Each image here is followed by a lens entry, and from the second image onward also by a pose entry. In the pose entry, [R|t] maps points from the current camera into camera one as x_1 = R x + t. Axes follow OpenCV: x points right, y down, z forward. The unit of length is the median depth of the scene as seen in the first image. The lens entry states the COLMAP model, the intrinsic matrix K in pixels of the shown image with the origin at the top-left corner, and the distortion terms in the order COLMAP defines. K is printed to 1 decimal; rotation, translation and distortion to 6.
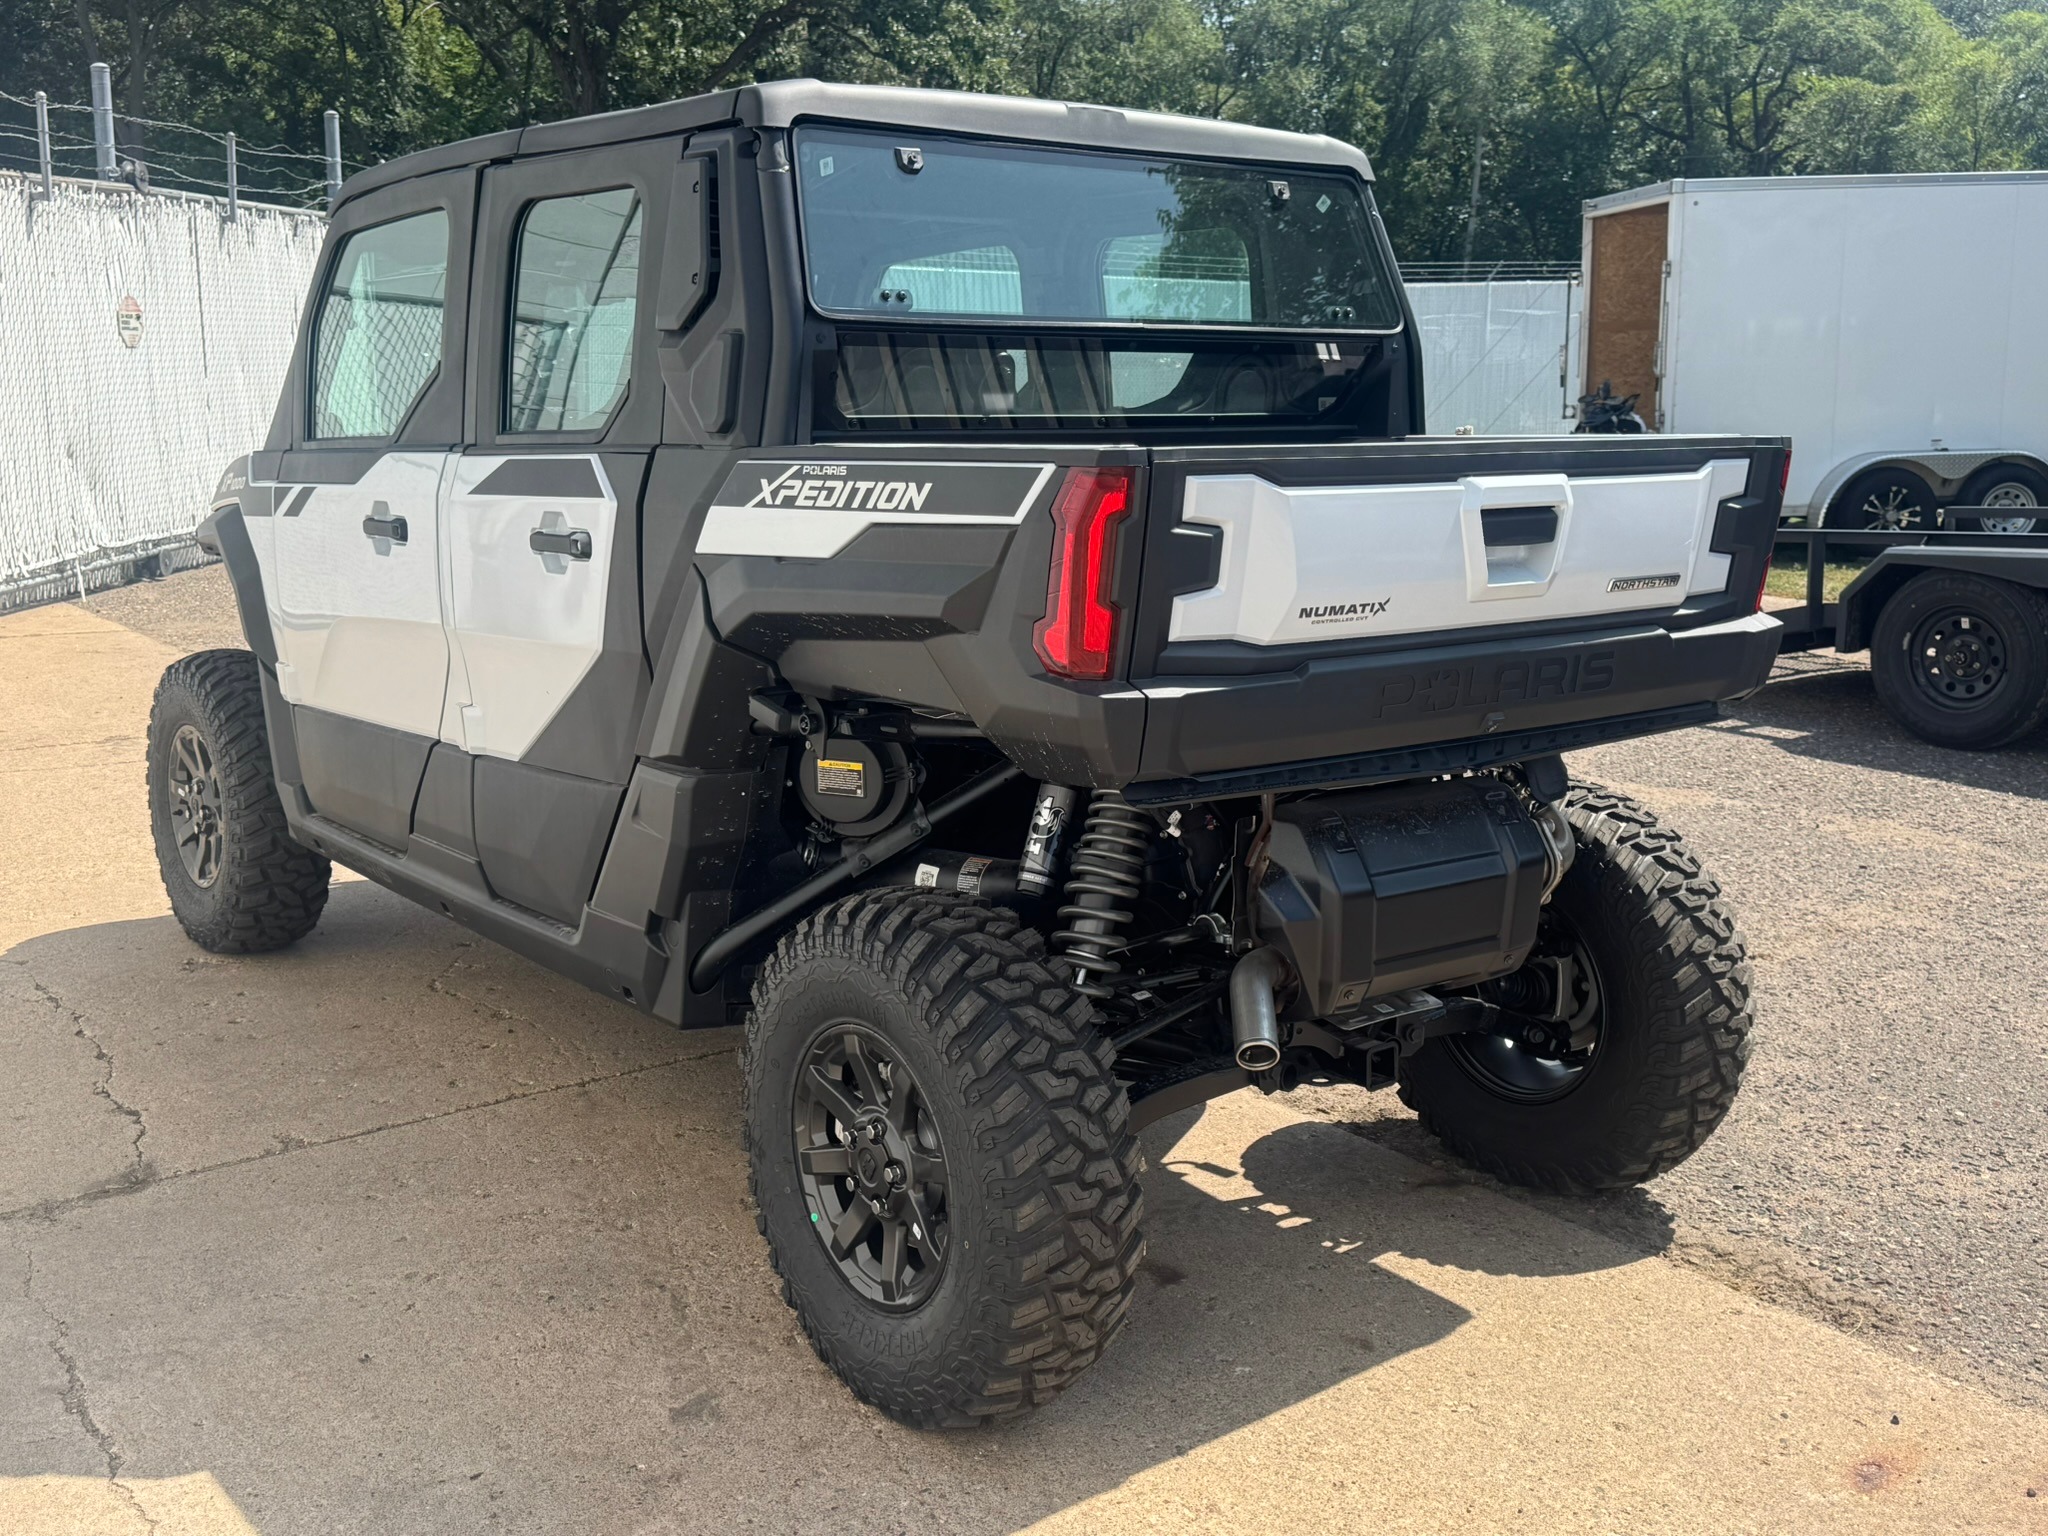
lens RADIAL K [[2105.1, 0, 1024.0], [0, 2105.1, 768.0], [0, 0, 1]] dist [0.199393, -0.442423]
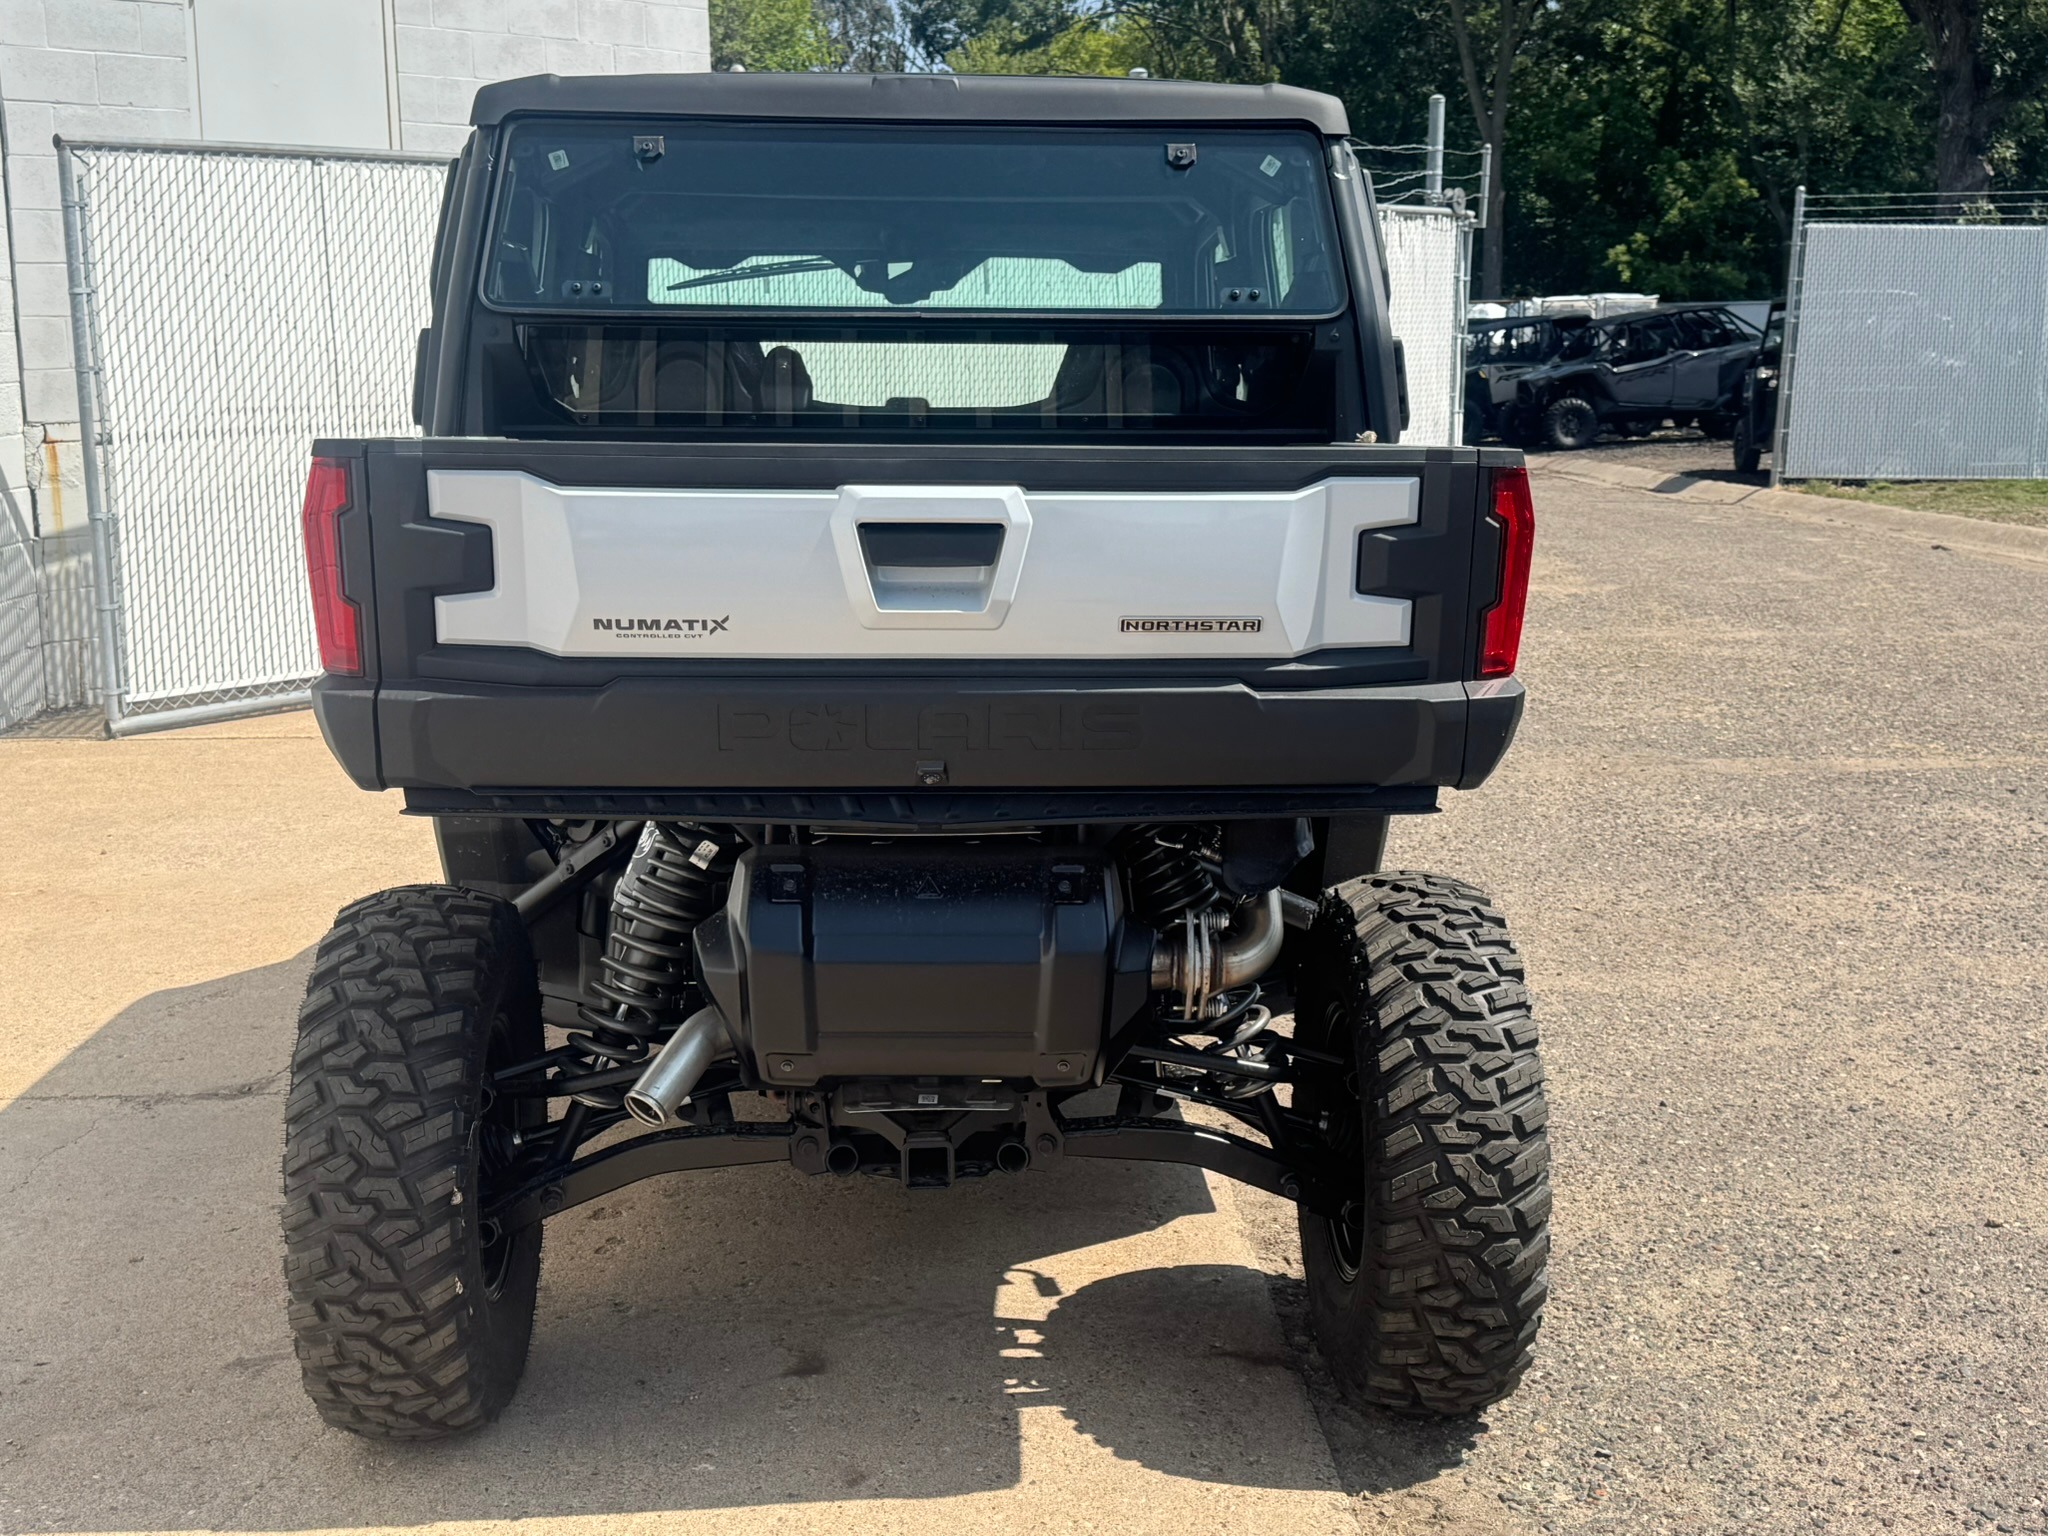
lens RADIAL K [[2426.6, 0, 1019.5], [0, 2426.6, 773.0], [0, 0, 1]] dist [0.189870, -0.451824]
pose [[0.814310, 0.089992, -0.573412, 0.713279], [-0.103076, 0.994626, 0.009719, -0.030434], [0.571205, 0.051191, 0.819210, 0.190375]]
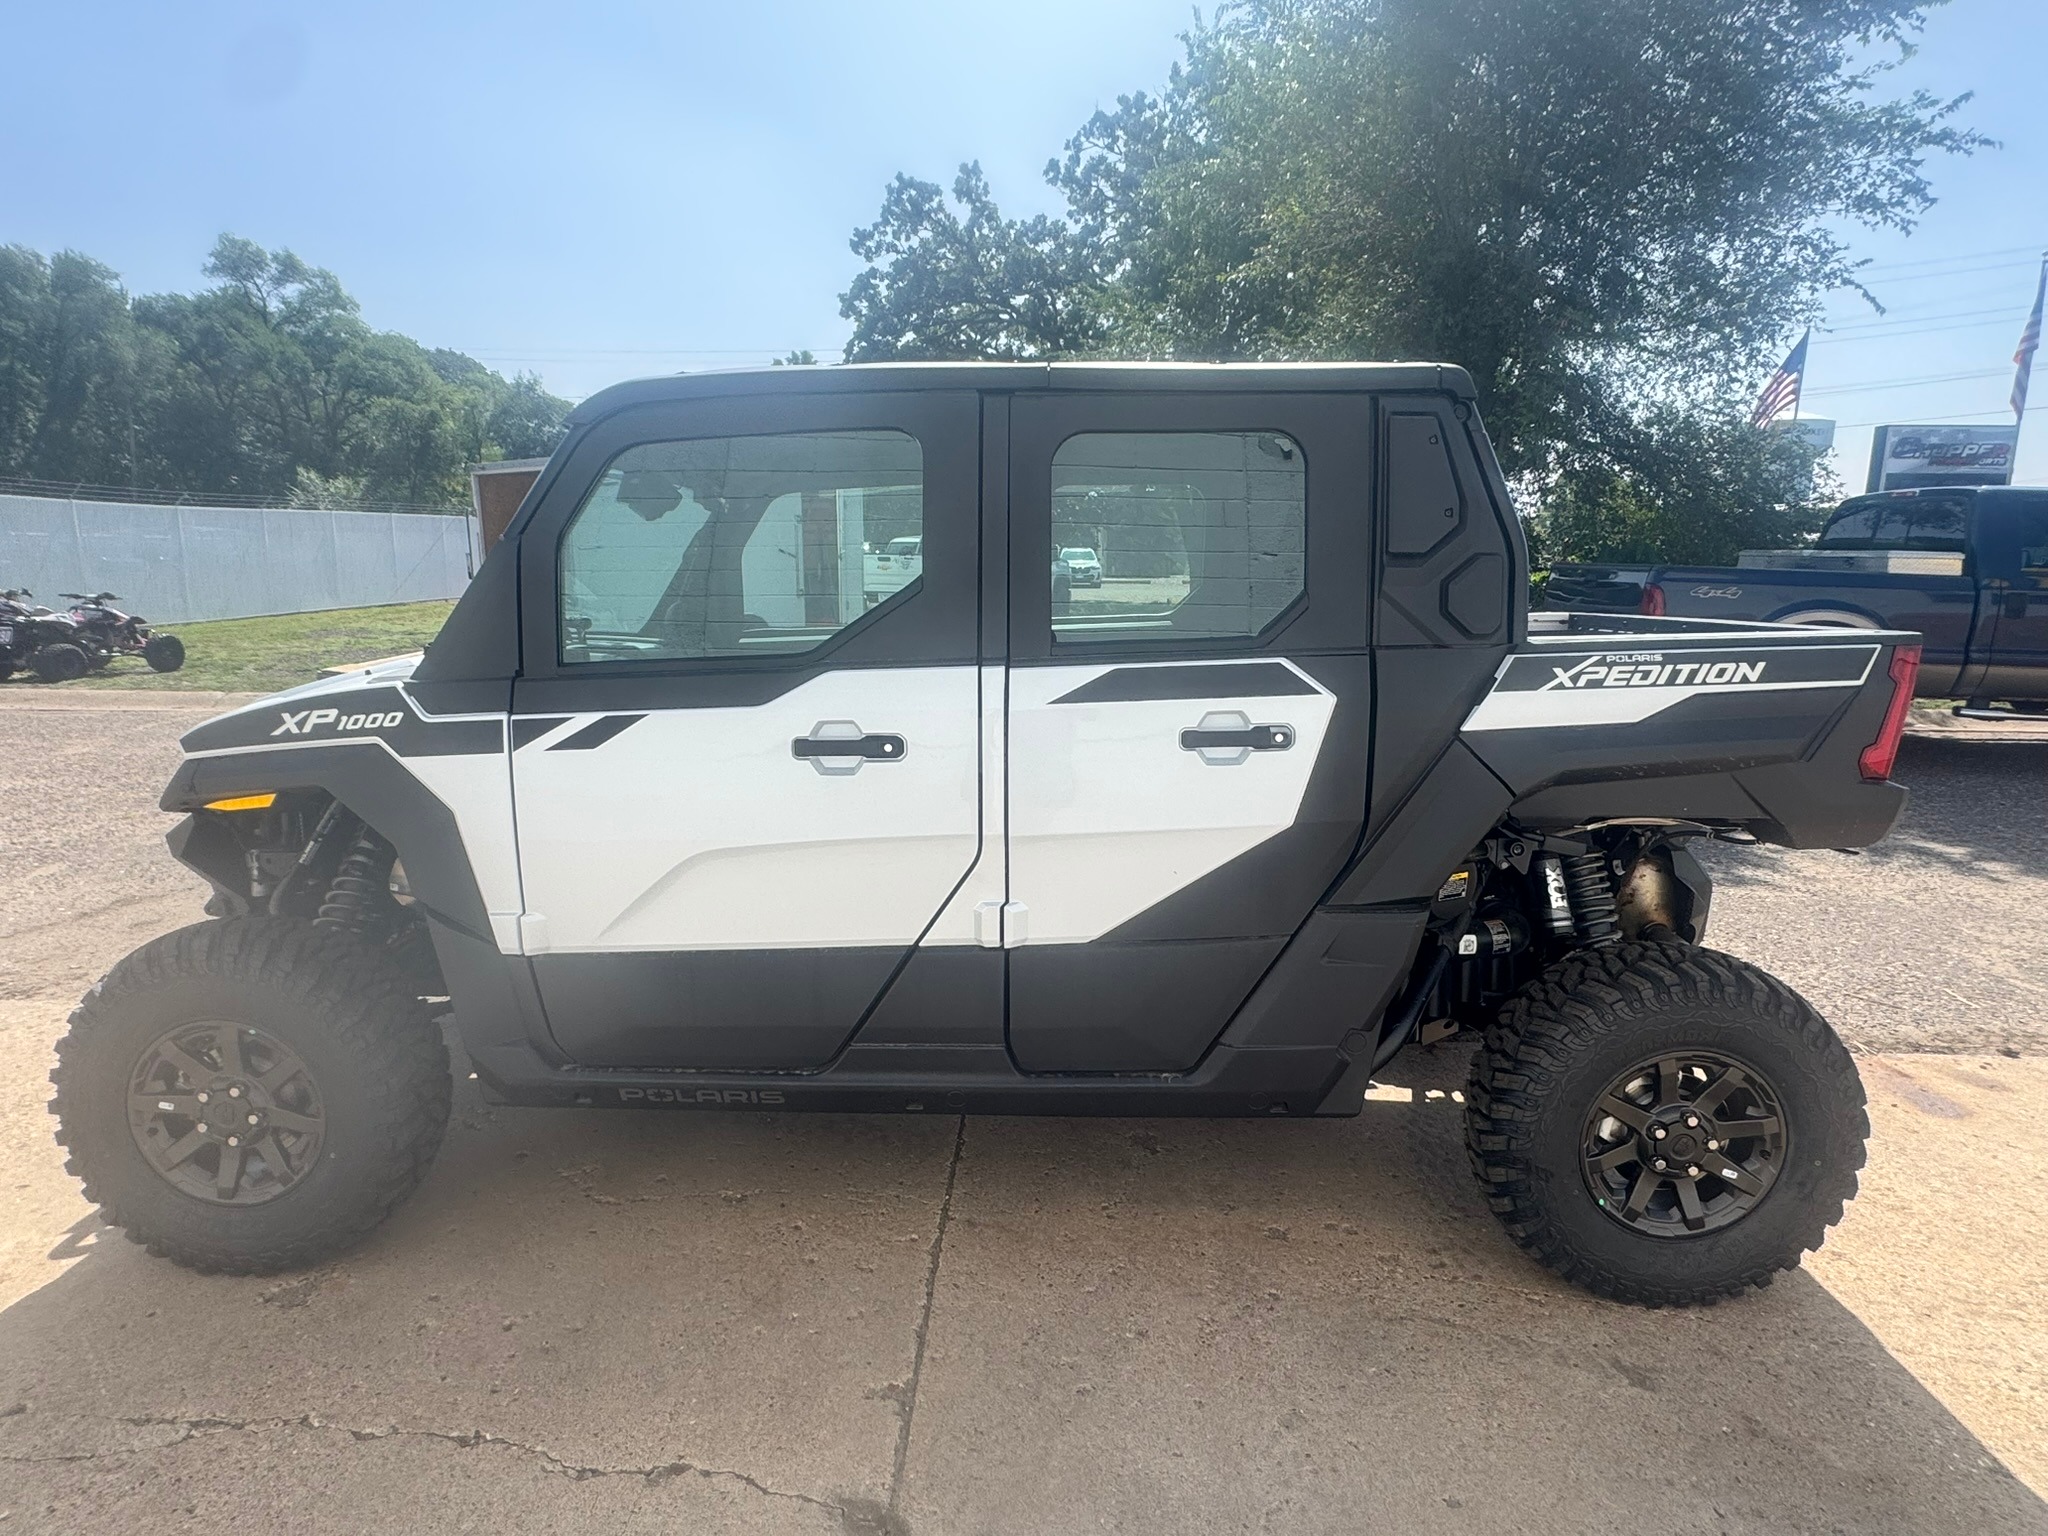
lens RADIAL K [[1152.2, 0, 1024.2], [0, 1152.2, 772.1], [0, 0, 1]] dist [0.000602, 0.000104]
pose [[0.625790, -0.136750, 0.767911, -0.777732], [0.142202, 0.988014, 0.060061, -0.143818], [-0.766920, 0.071613, 0.637735, 0.713206]]
